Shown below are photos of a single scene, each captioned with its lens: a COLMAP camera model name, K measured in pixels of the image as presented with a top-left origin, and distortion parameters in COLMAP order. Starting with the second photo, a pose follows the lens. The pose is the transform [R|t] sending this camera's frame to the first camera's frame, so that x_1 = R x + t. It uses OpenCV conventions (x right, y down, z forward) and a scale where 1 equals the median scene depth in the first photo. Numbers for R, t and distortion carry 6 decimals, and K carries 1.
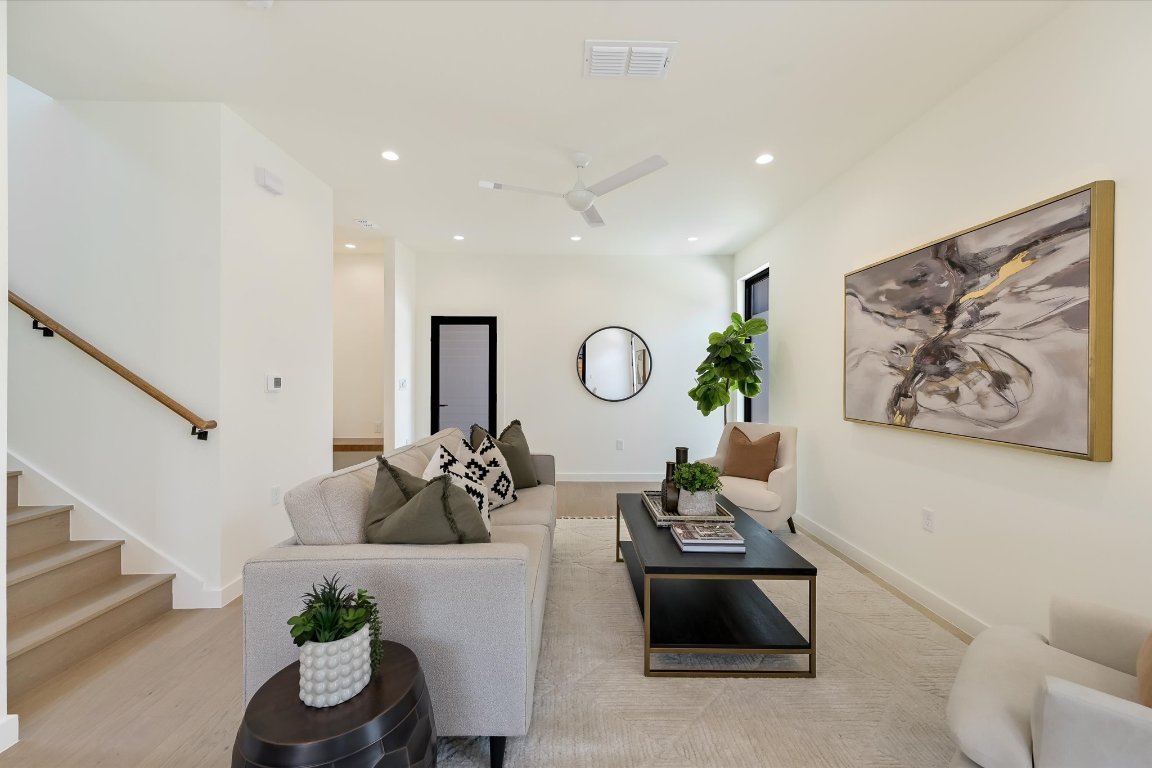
lens RADIAL K [[487.0, 0, 582.8], [0, 487.0, 383.9], [0, 0, 1]] dist [0.005653, -0.000753]
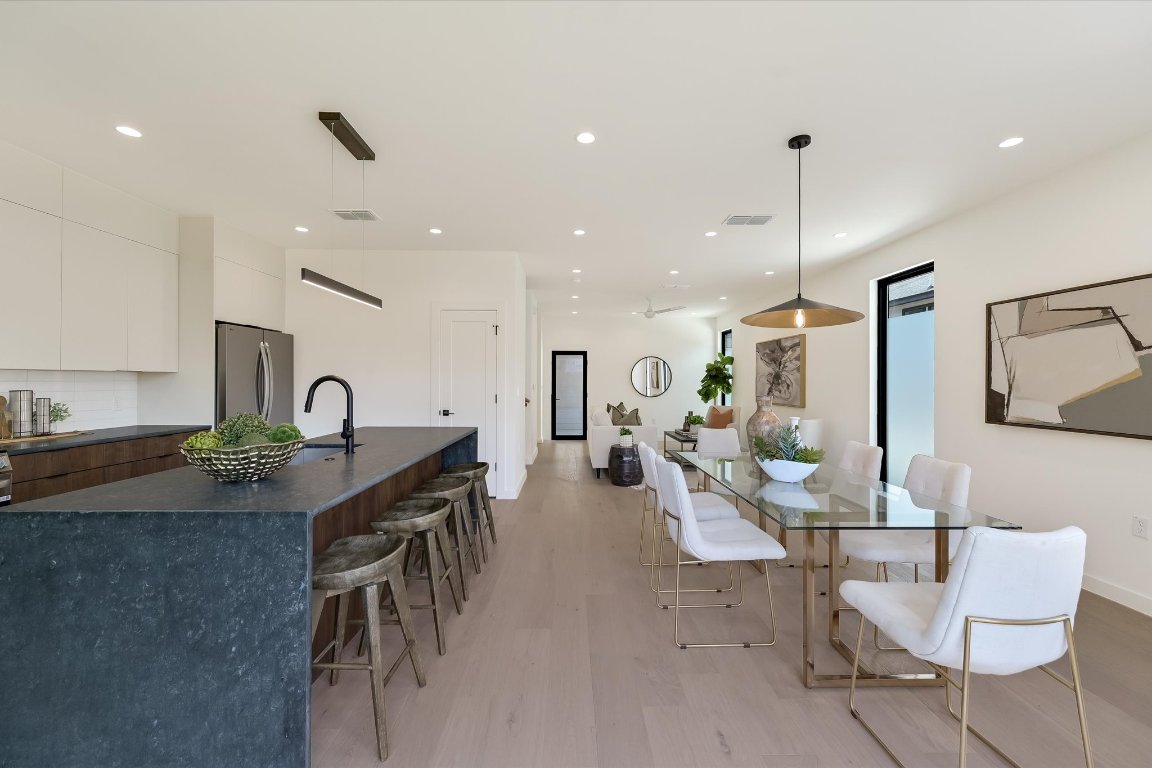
lens RADIAL K [[542.0, 0, 572.8], [0, 542.0, 378.2], [0, 0, 1]] dist [0.002394, -0.002161]
pose [[0.999777, -0.001719, -0.021029, -0.418987], [0.001310, 0.999810, -0.019461, 0.005960], [0.021058, 0.019429, 0.999589, -2.185344]]
